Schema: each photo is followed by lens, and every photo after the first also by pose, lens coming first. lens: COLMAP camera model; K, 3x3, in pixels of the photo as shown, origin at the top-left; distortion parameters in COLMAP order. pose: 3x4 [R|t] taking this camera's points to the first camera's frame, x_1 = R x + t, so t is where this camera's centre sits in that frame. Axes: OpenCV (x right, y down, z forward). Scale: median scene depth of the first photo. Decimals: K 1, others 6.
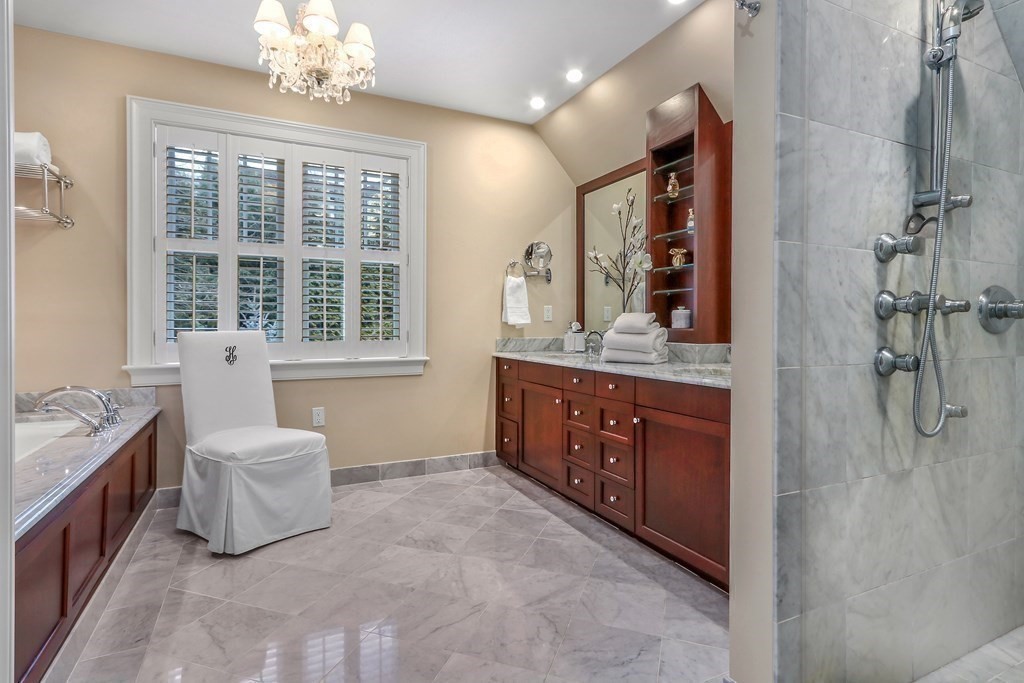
lens RADIAL K [[519.3, 0, 512.7], [0, 519.3, 331.6], [0, 0, 1]] dist [0.004016, 0.000305]
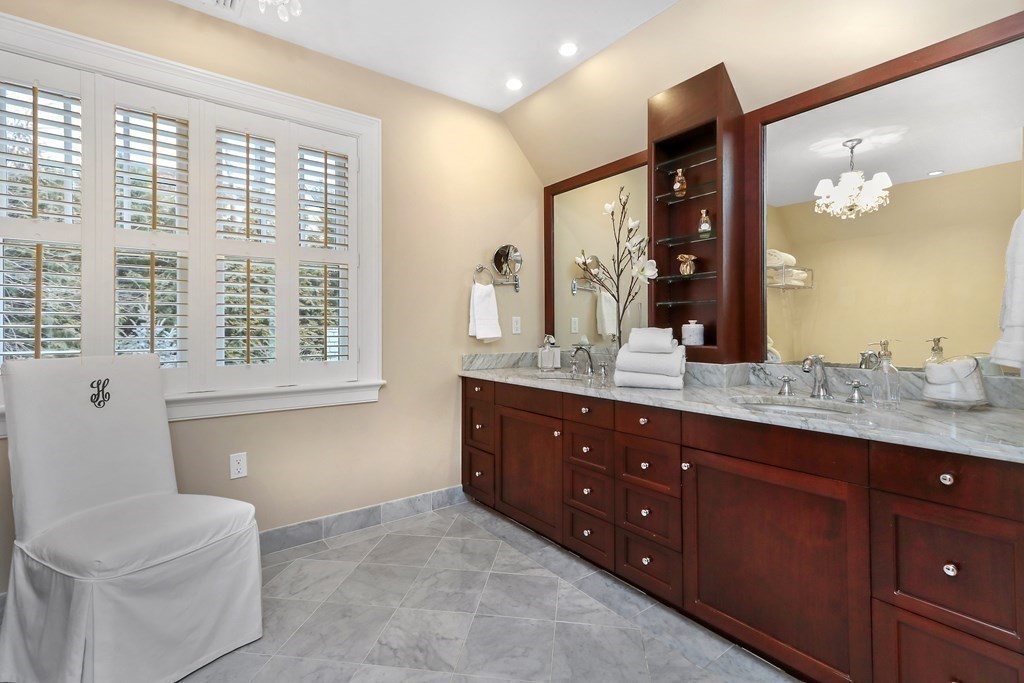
lens RADIAL K [[469.5, 0, 512.8], [0, 469.5, 329.4], [0, 0, 1]] dist [0.022007, -0.000012]
pose [[0.981088, -0.005386, 0.193485, -0.121396], [0.007454, 0.999923, -0.009960, -0.025306], [-0.193416, 0.011214, 0.981053, 0.258872]]
